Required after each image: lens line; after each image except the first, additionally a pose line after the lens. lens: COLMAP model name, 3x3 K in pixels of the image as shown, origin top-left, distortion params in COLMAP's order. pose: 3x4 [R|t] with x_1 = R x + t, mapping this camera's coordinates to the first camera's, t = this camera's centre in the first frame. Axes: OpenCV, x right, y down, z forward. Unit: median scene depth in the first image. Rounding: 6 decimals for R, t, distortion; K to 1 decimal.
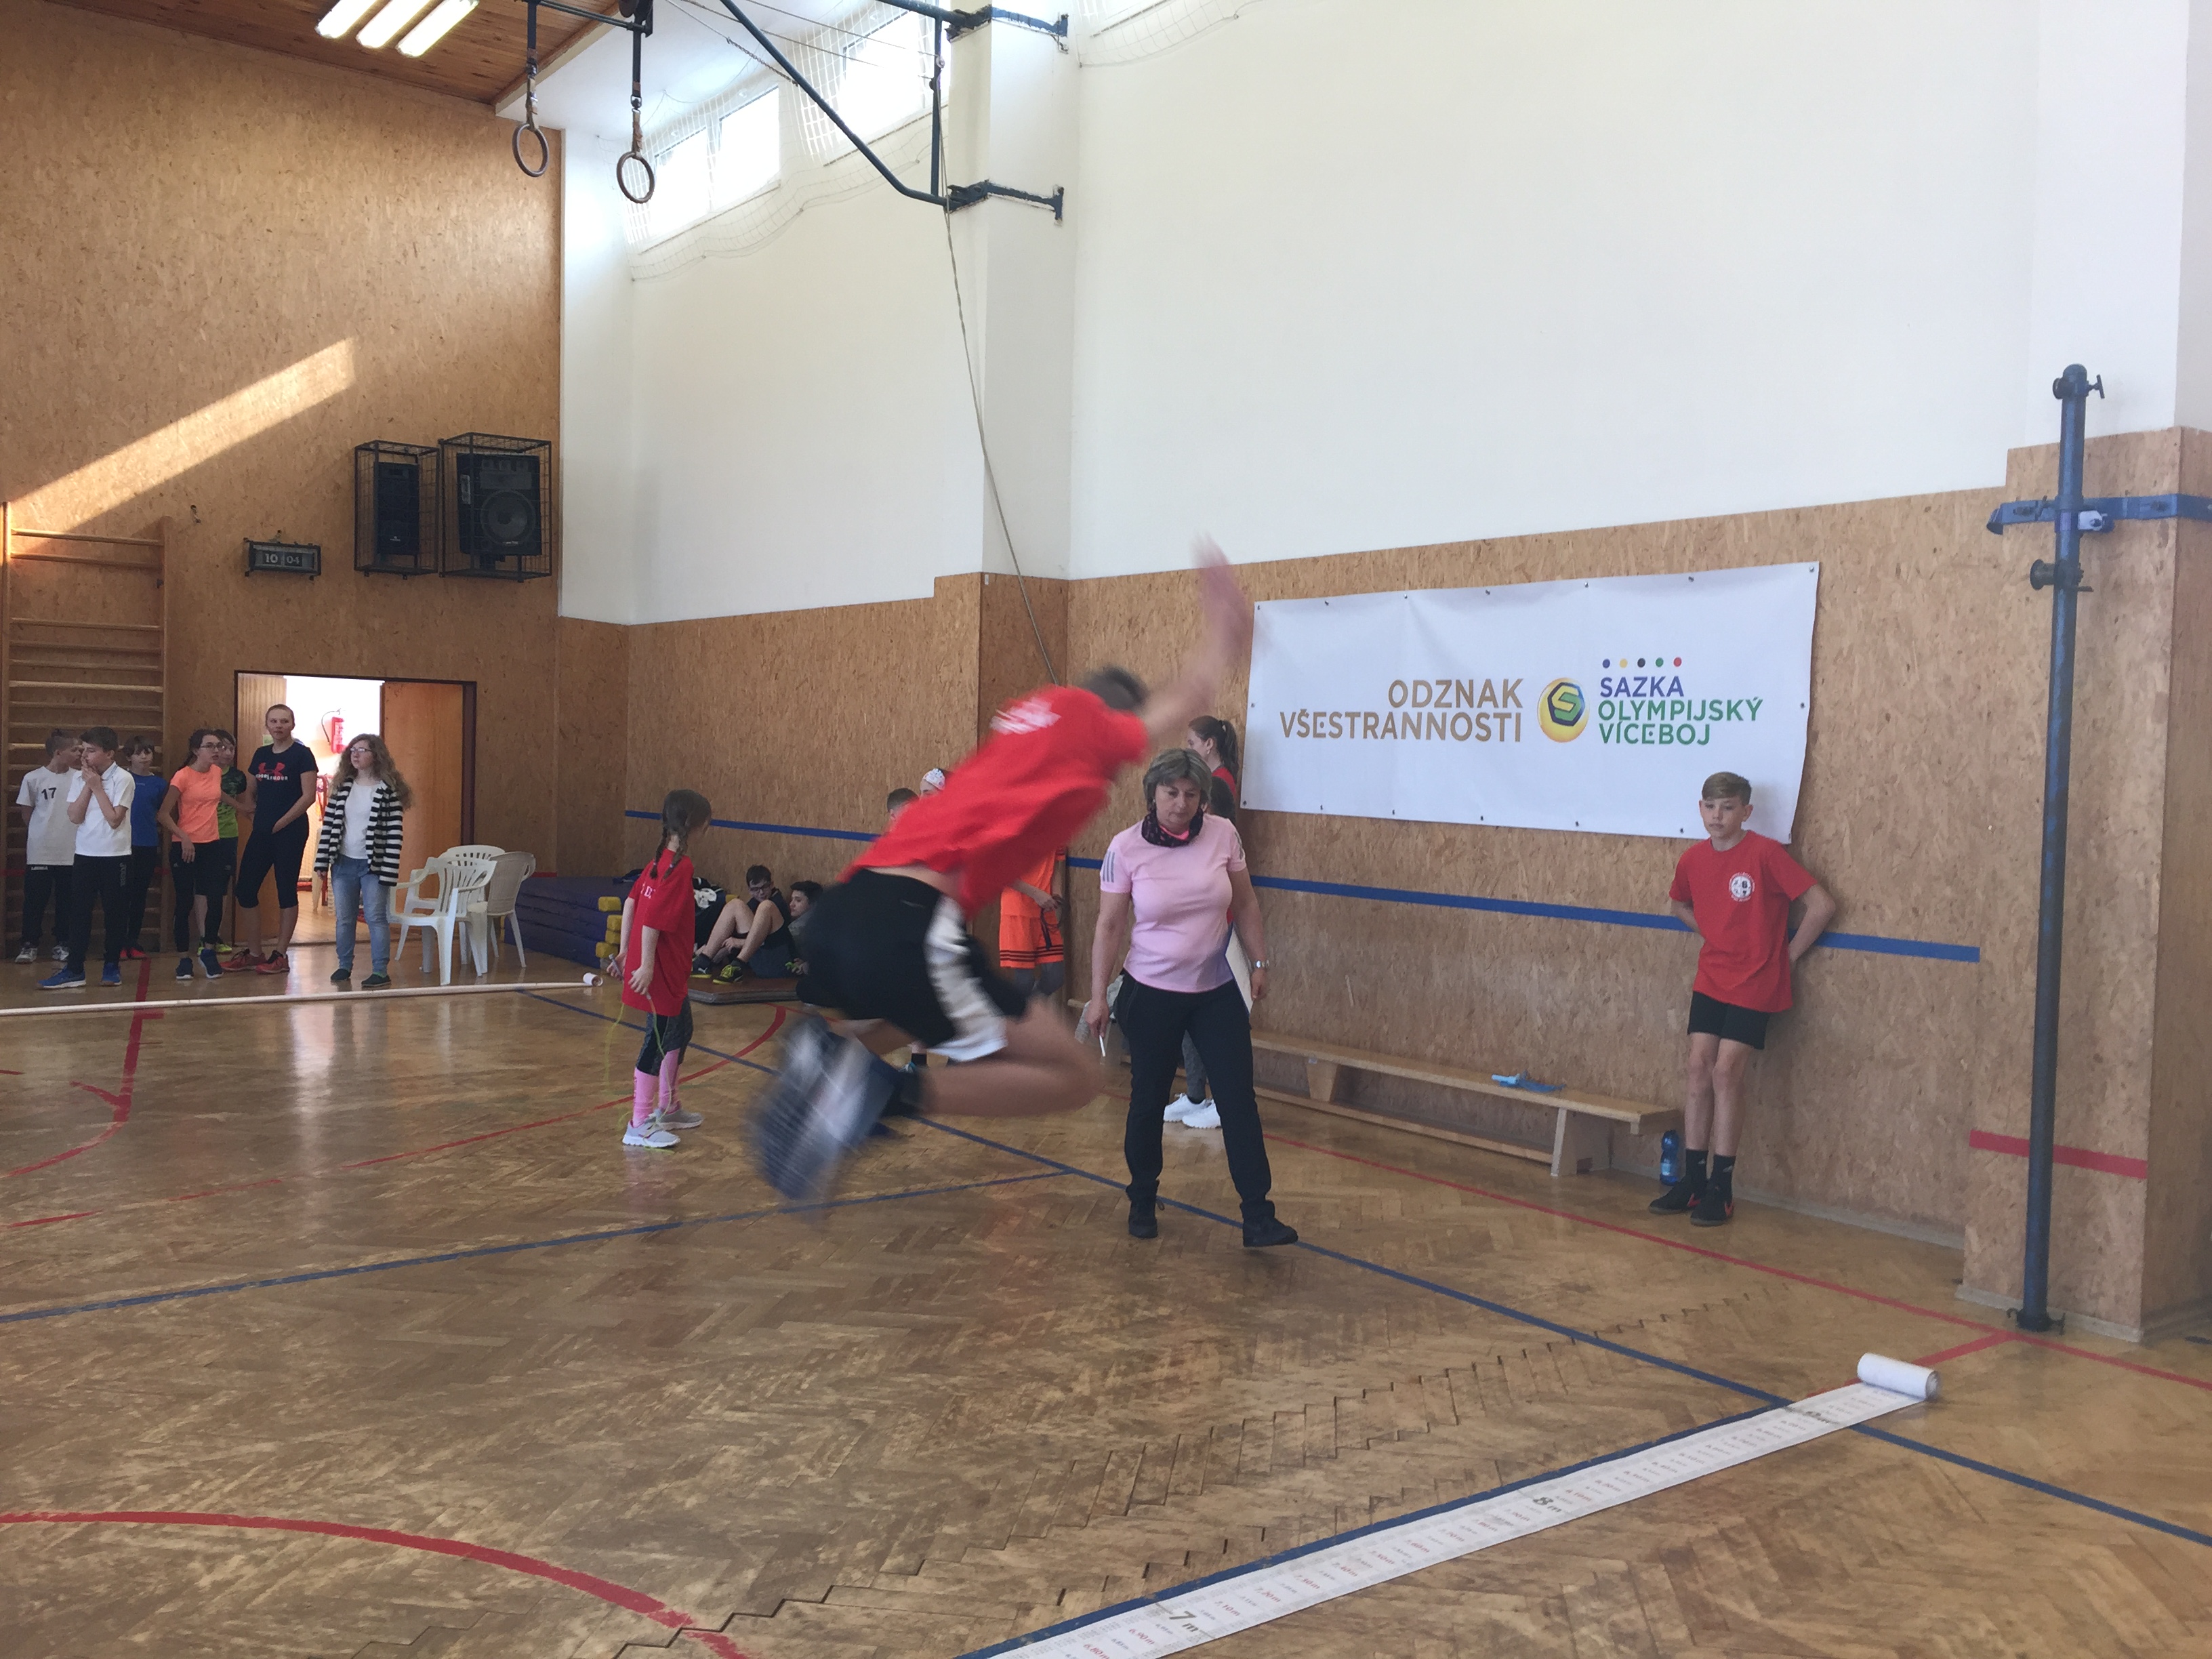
lens RADIAL K [[1885.3, 0, 1100.1], [0, 1885.3, 818.7], [0, 0, 1]] dist [0.089844, -0.118329]
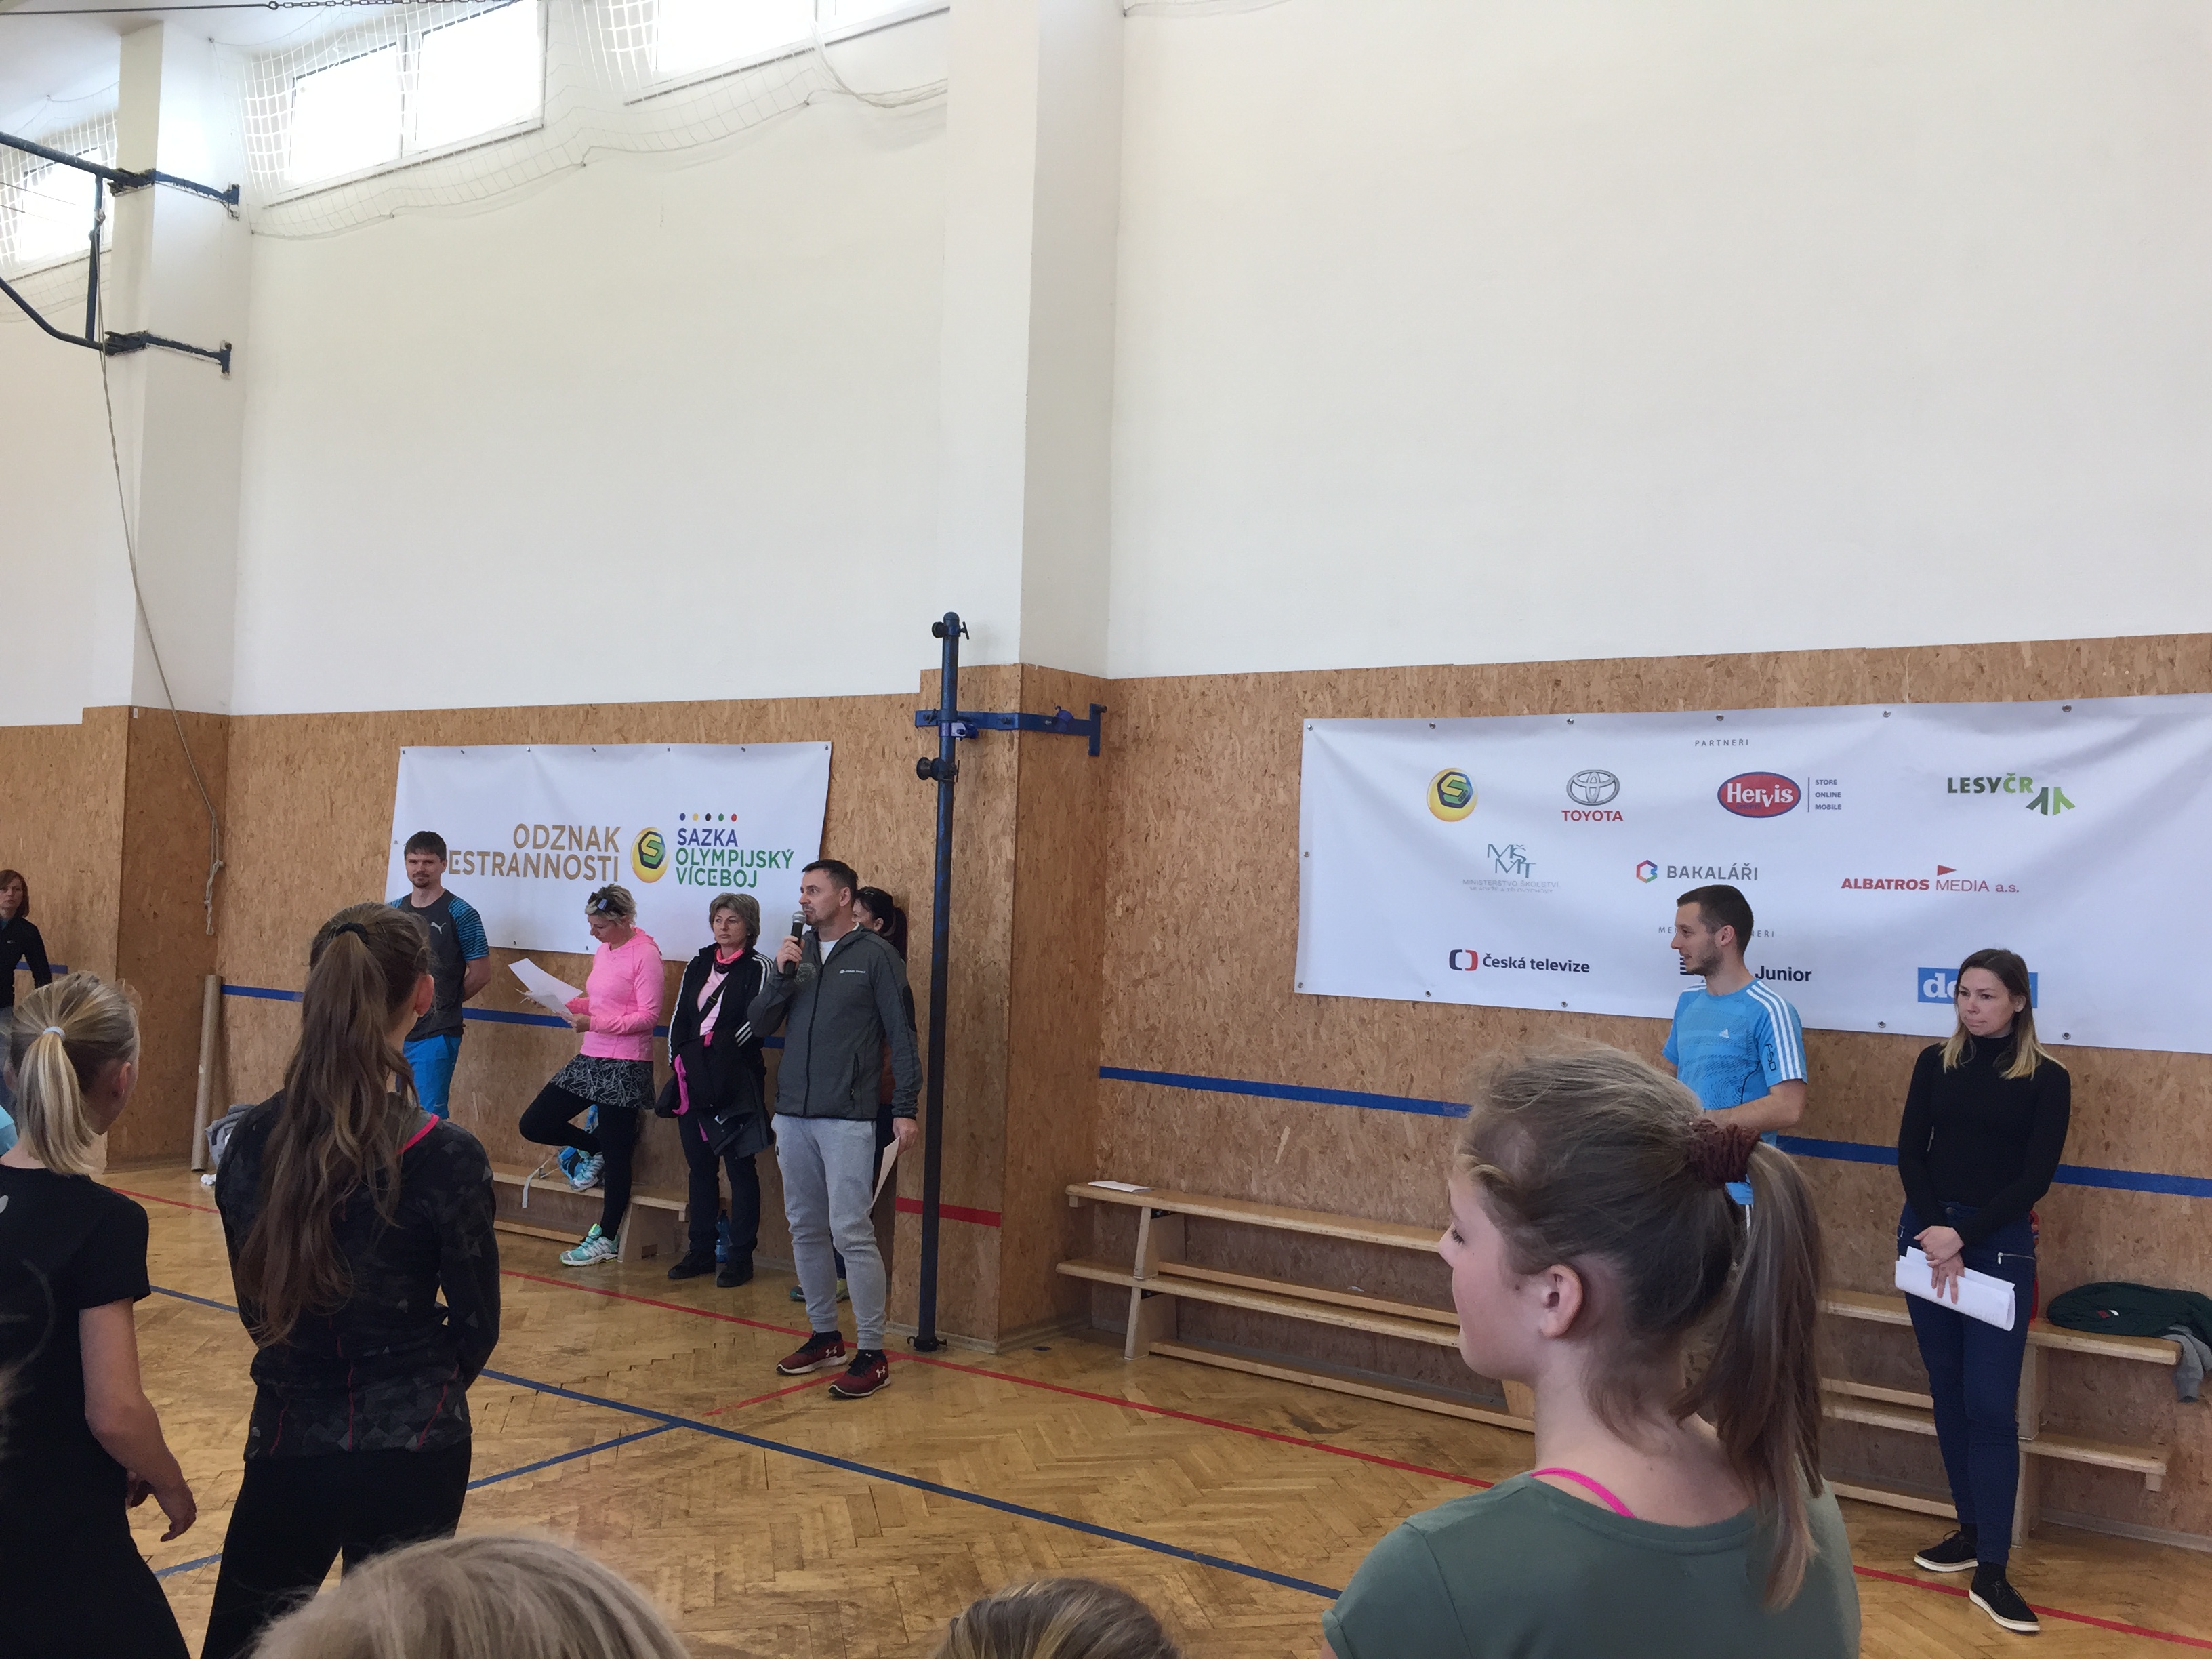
lens RADIAL K [[1891.6, 0, 1103.8], [0, 1891.6, 819.0], [0, 0, 1]] dist [0.088324, -0.124251]
pose [[0.944572, 0.016727, 0.327878, 0.126794], [0.002320, 0.998336, -0.057614, -0.011948], [-0.328296, 0.055182, 0.942962, -0.191505]]
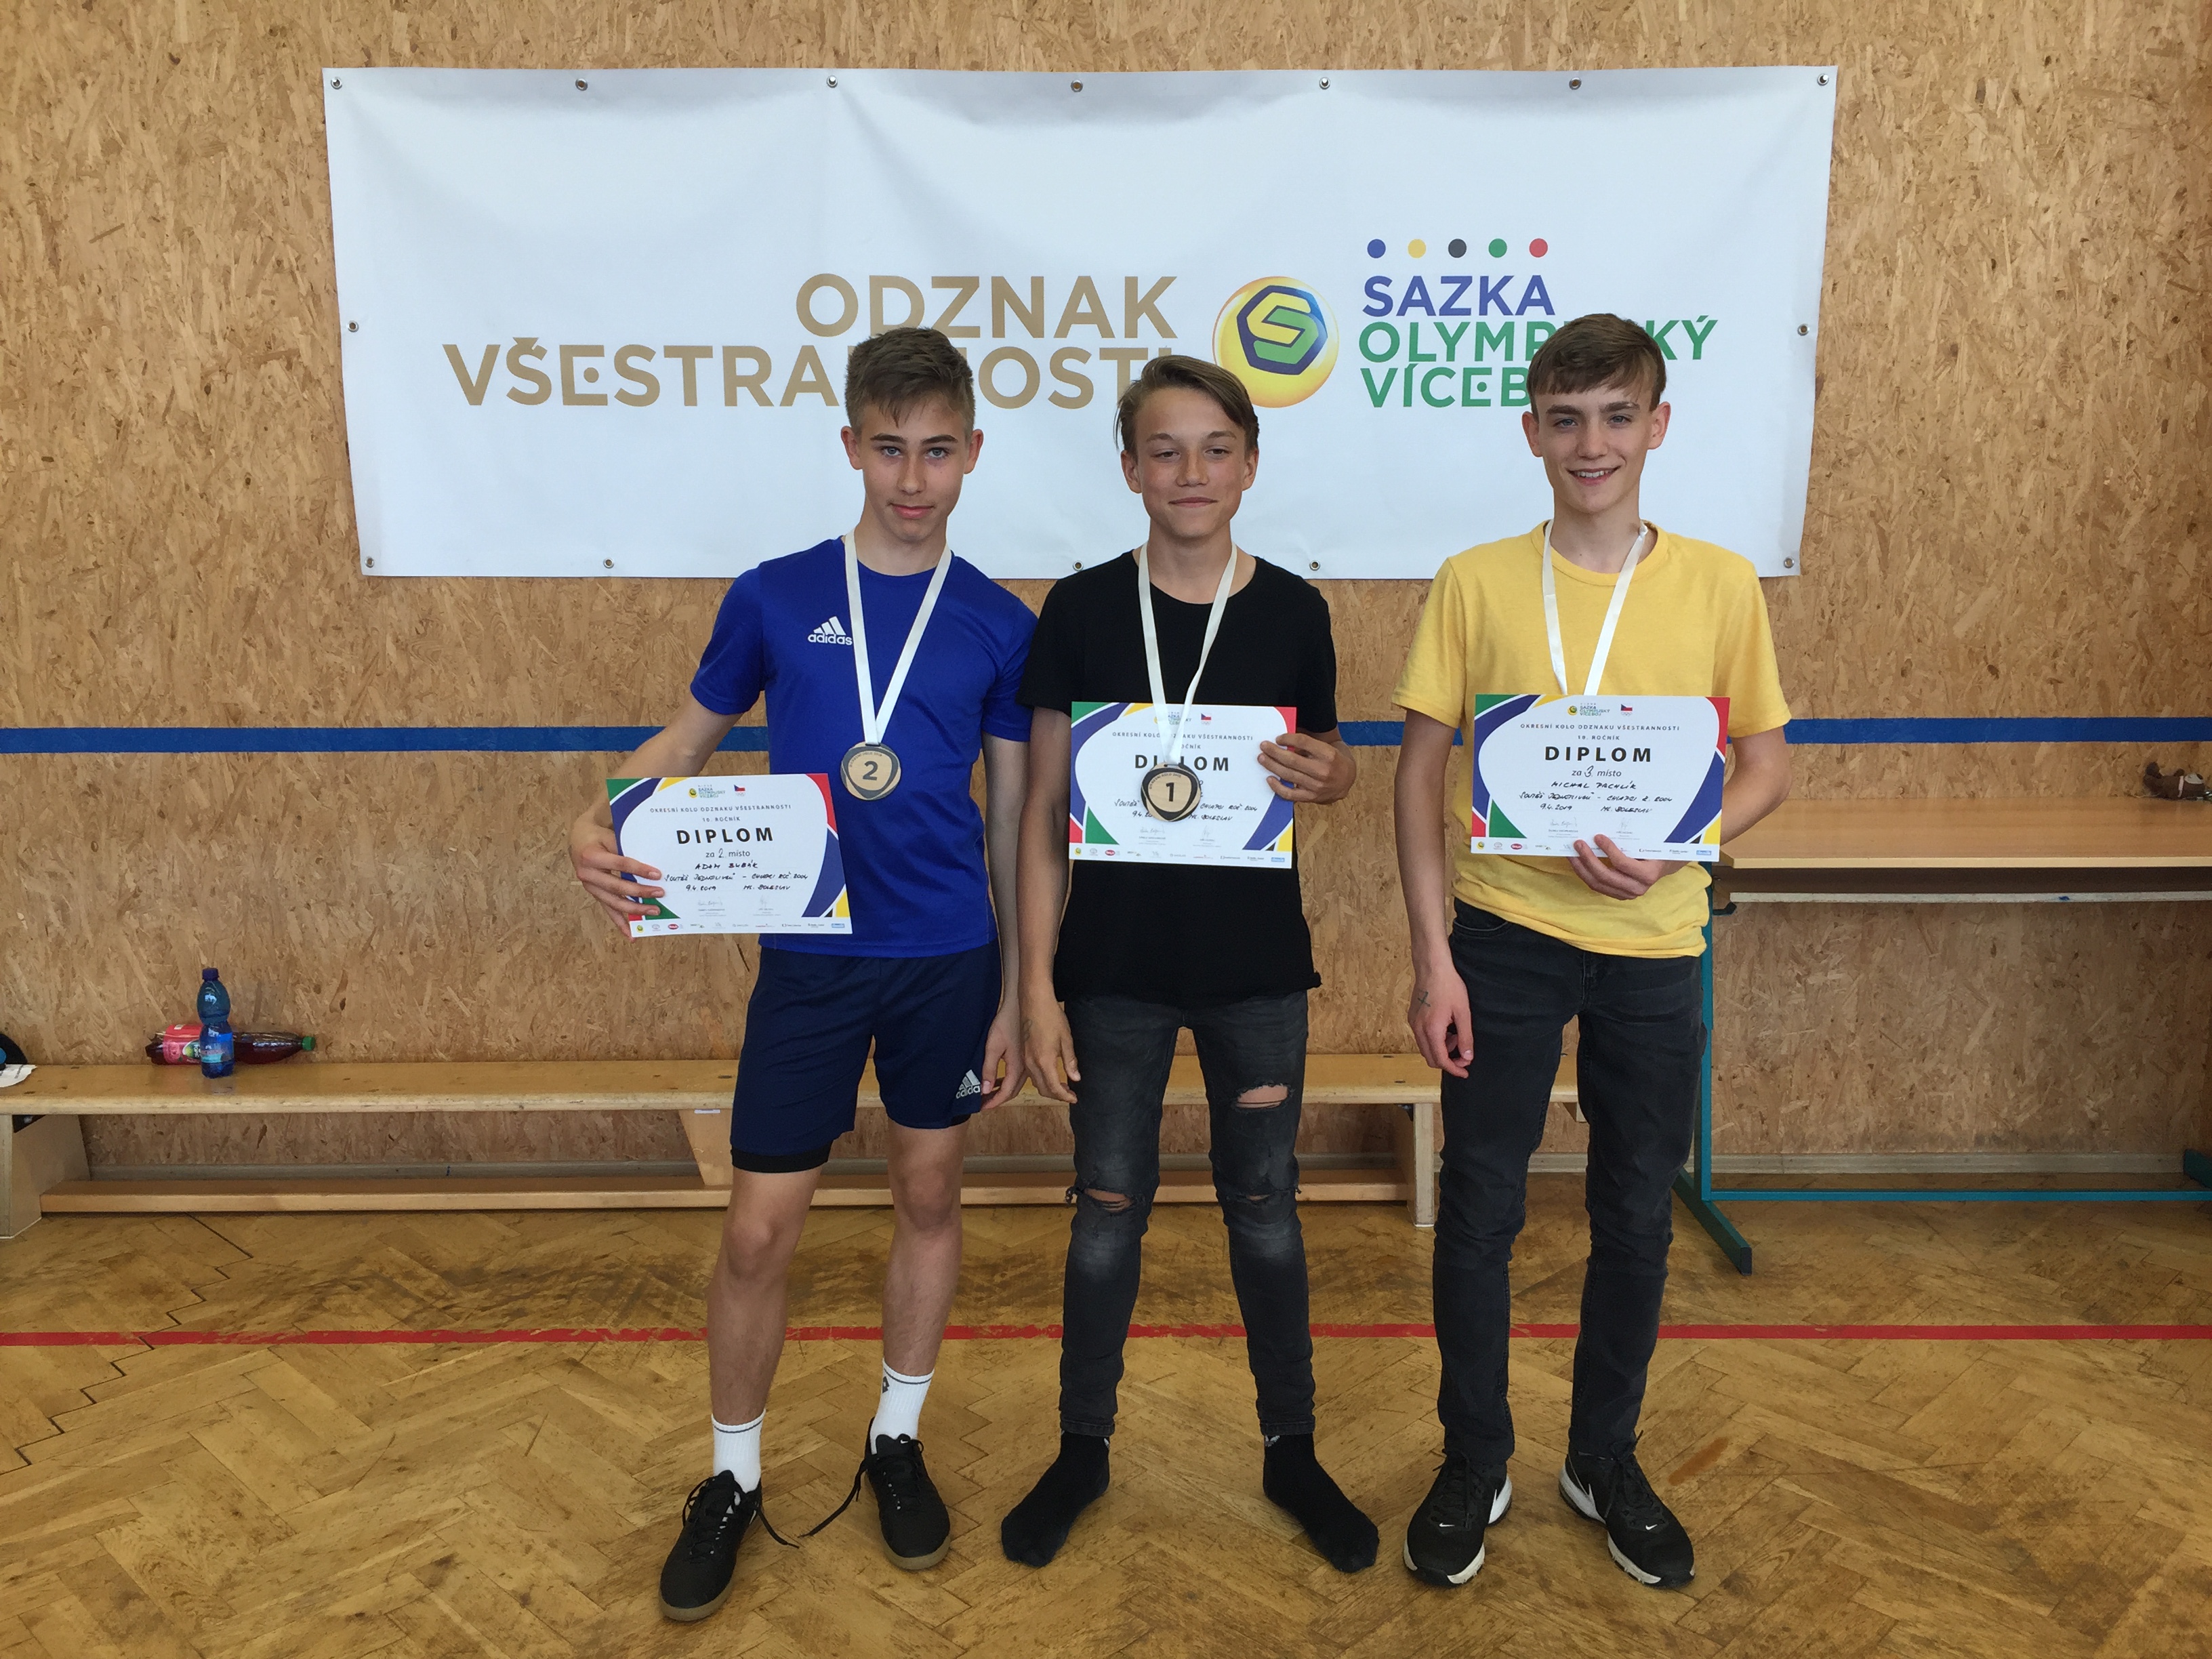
lens RADIAL K [[1902.1, 0, 1101.3], [0, 1902.1, 815.6], [0, 0, 1]] dist [0.091865, -0.133564]
pose [[0.600525, -0.169917, 0.781344, -0.210194], [0.047249, 0.982994, 0.177455, -0.026067], [-0.798209, -0.069649, 0.598341, 0.731657]]
